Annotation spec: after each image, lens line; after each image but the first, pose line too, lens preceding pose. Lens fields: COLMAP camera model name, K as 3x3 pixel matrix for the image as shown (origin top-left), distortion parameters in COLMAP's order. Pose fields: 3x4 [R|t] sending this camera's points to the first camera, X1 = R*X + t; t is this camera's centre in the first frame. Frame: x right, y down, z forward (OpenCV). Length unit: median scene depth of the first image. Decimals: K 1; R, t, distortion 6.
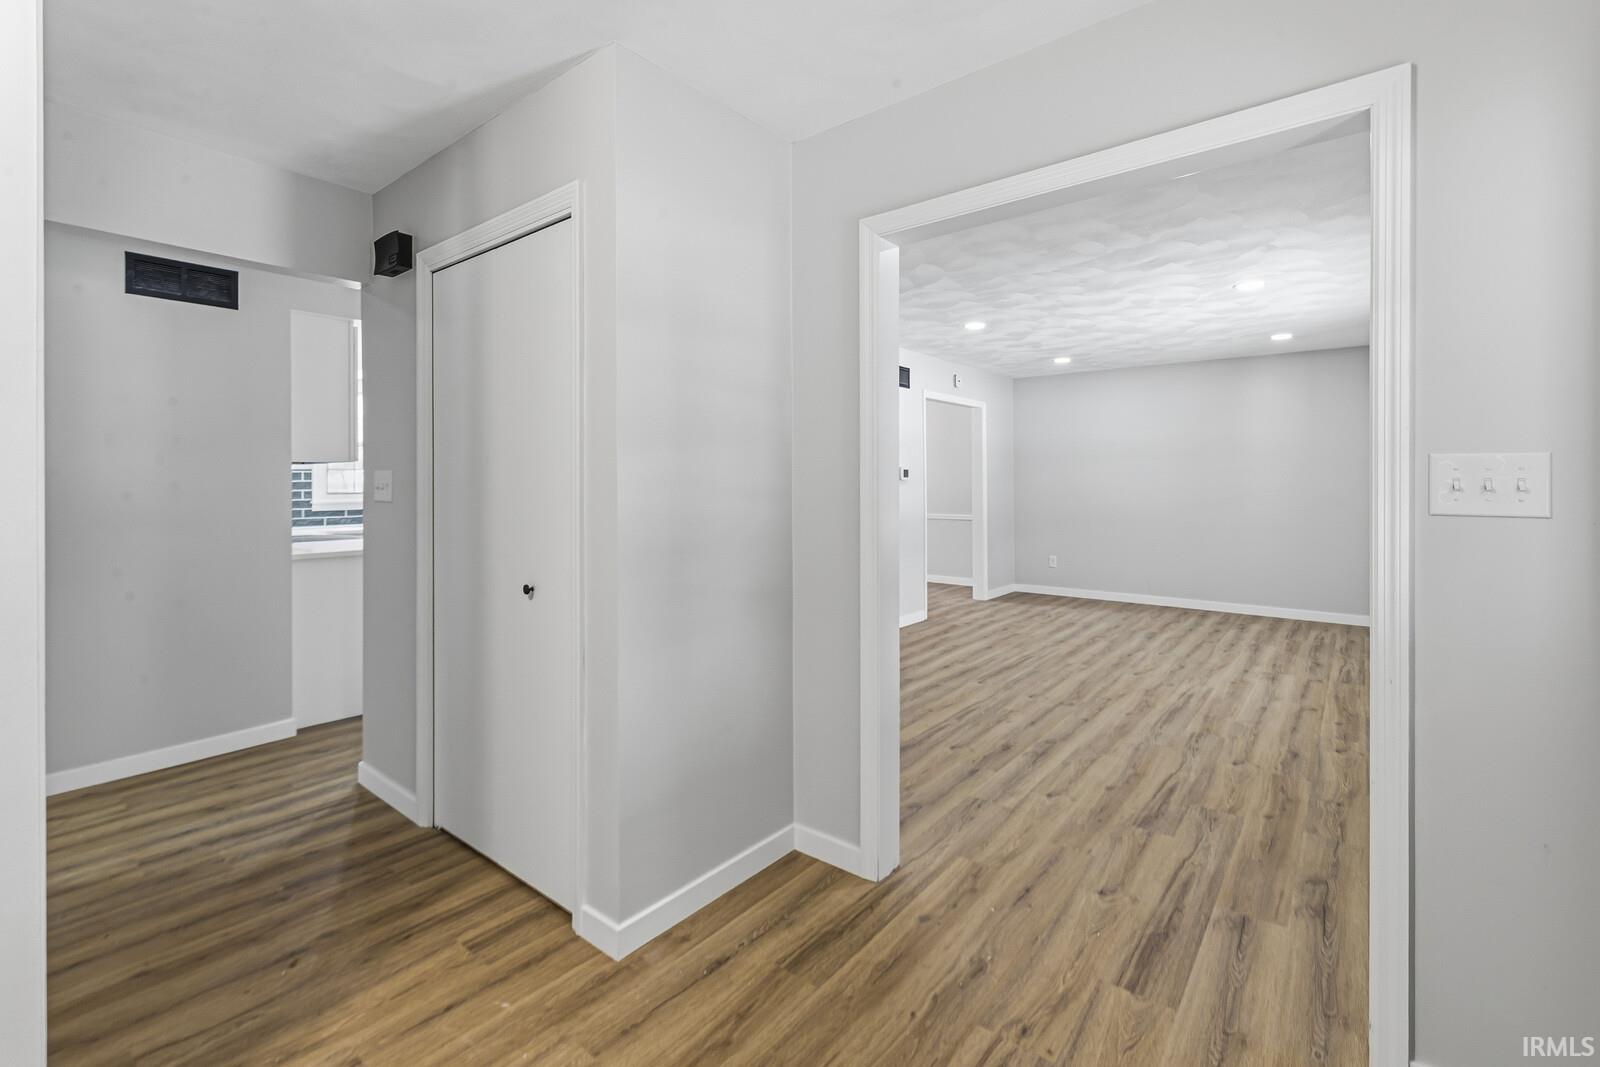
lens RADIAL K [[707.8, 0, 807.1], [0, 707.8, 481.6], [0, 0, 1]] dist [-0.003332, -0.001636]
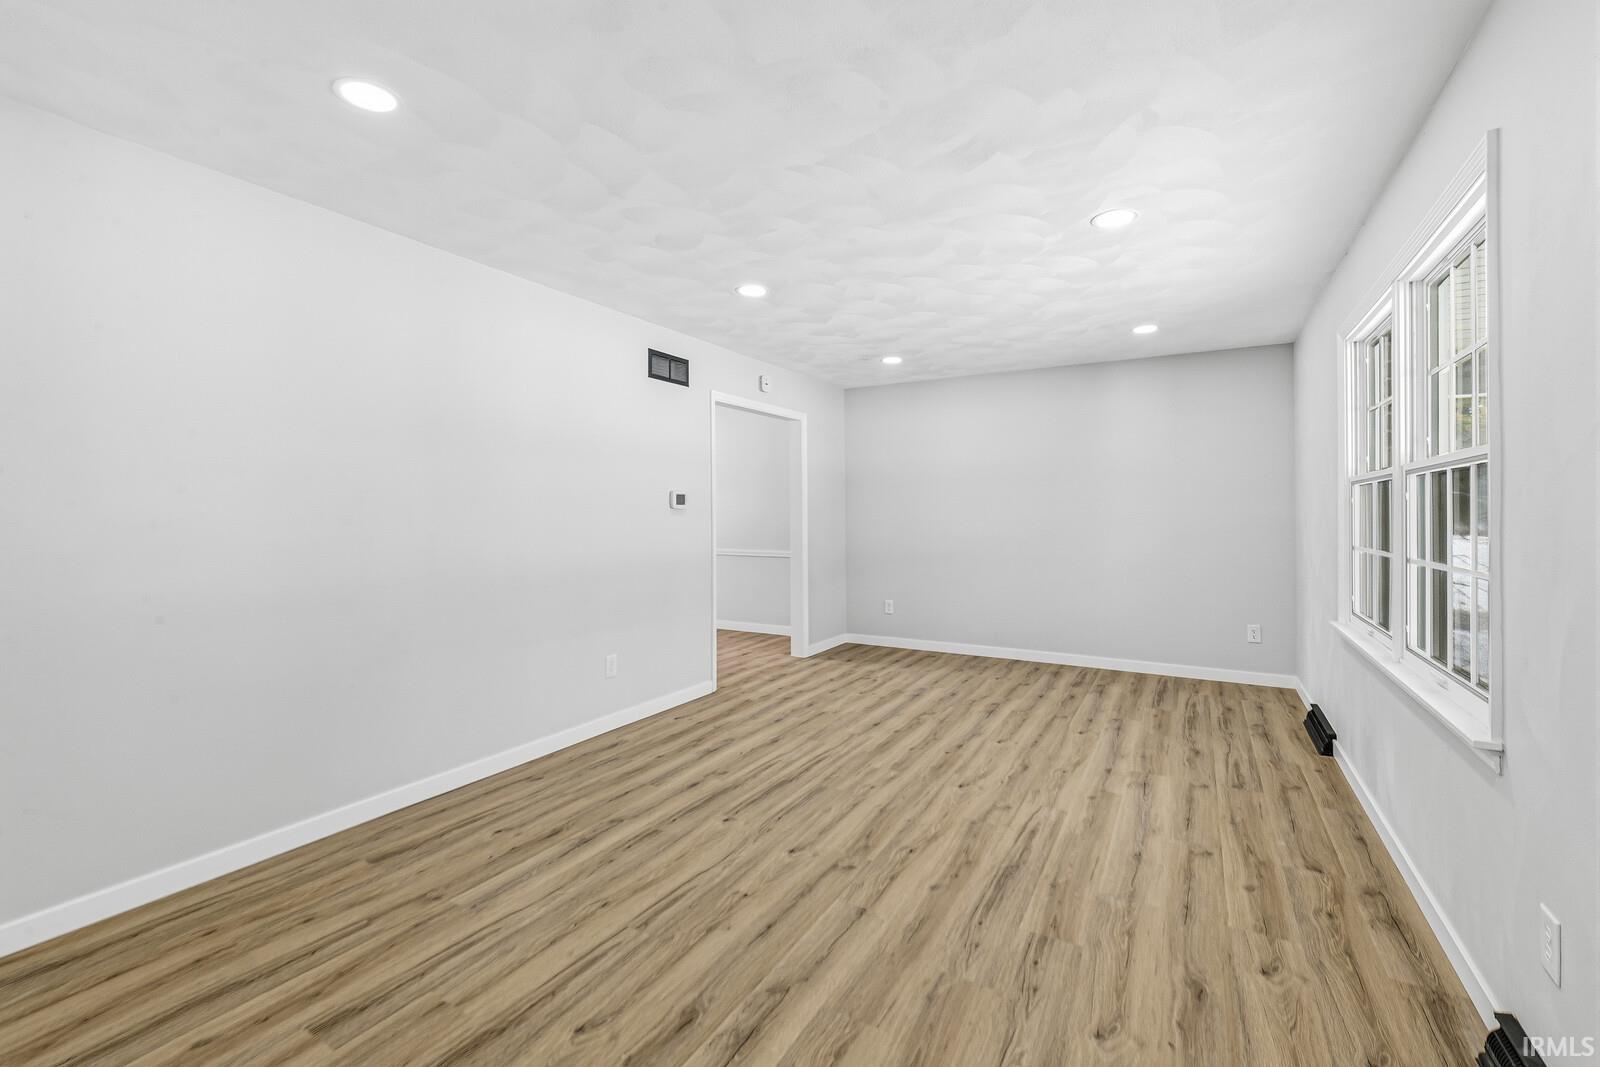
lens RADIAL K [[687.3, 0, 797.8], [0, 687.3, 508.3], [0, 0, 1]] dist [-0.008331, -0.000409]
pose [[0.989699, -0.000076, 0.143166, 0.196100], [0.001263, 0.999966, -0.008204, 0.005037], [-0.143160, 0.008300, 0.989665, 0.332171]]
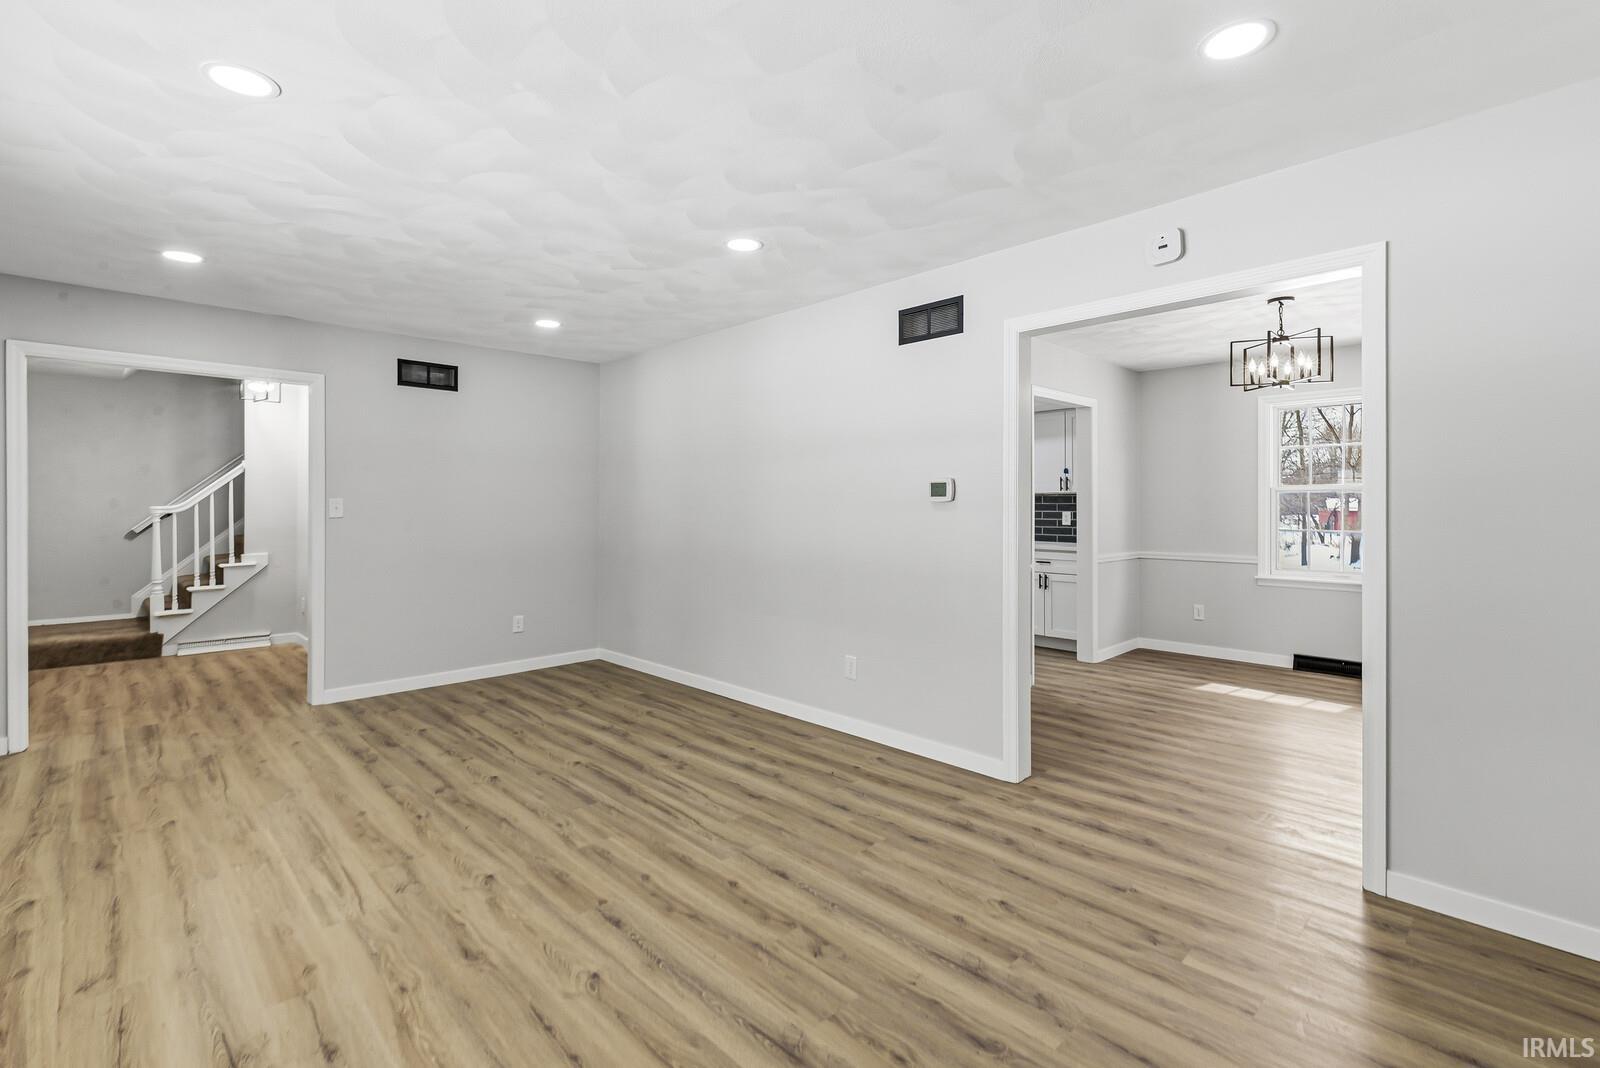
lens RADIAL K [[723.1, 0, 803.6], [0, 723.1, 507.0], [0, 0, 1]] dist [-0.000705, -0.000323]
pose [[-0.126638, 0.003694, -0.991942, 0.886418], [0.002327, 0.999991, 0.003427, 0.004088], [0.991946, -0.001874, -0.126646, 1.202448]]
